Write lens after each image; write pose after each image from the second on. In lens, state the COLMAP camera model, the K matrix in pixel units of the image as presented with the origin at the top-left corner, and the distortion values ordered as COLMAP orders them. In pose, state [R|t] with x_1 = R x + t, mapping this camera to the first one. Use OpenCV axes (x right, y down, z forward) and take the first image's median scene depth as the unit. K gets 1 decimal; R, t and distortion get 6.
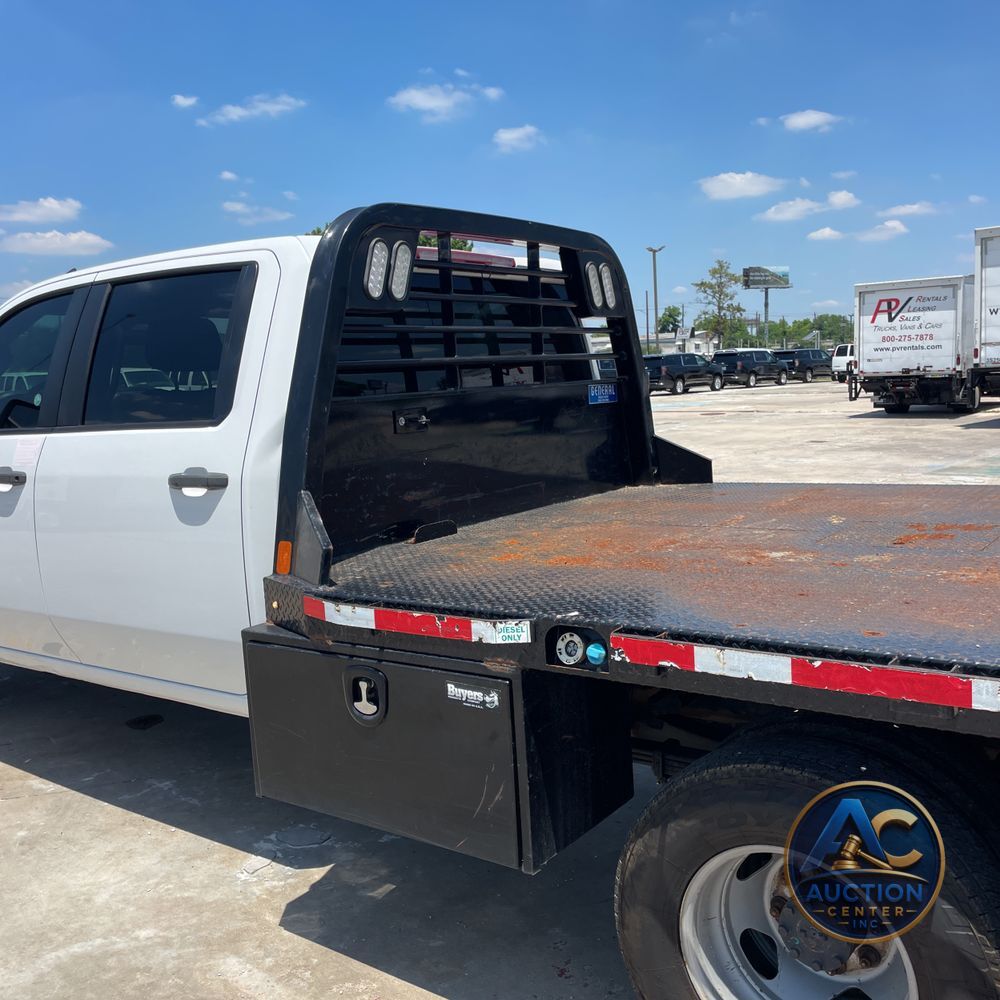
lens RADIAL K [[1017.4, 0, 495.4], [0, 1017.4, 496.4], [0, 0, 1]] dist [0.038630, 0.000000]
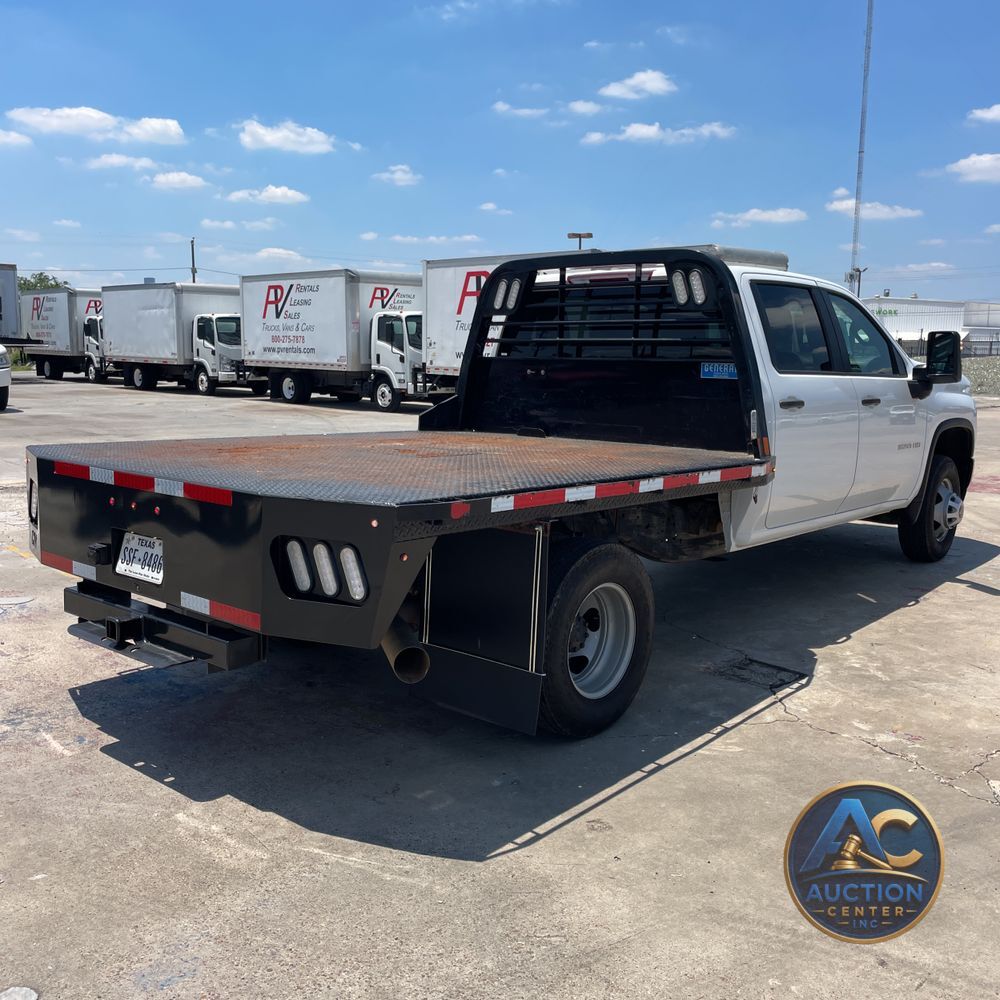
lens RADIAL K [[1017.4, 0, 487.2], [0, 1017.4, 494.6], [0, 0, 1]] dist [0.038630, 0.000000]
pose [[-0.091344, 0.179921, -0.979431, 1.550507], [-0.130398, 0.972913, 0.190885, -0.173807], [0.987245, 0.145152, -0.065409, 0.922128]]
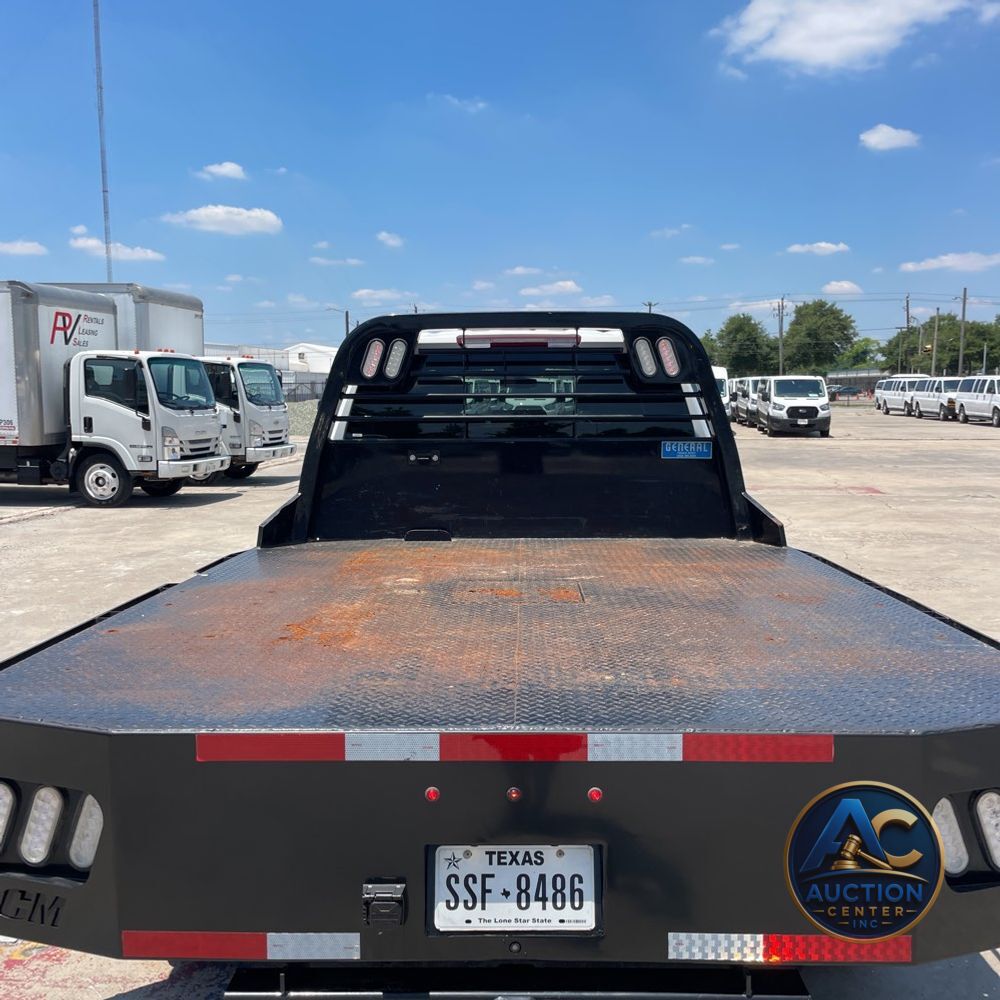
lens RADIAL K [[1017.4, 0, 509.2], [0, 1017.4, 507.6], [0, 0, 1]] dist [0.038630, 0.000000]
pose [[0.579685, 0.130186, -0.804374, 1.008758], [-0.119241, 0.990081, 0.074309, -0.110506], [0.806069, 0.052838, 0.589459, 0.212624]]
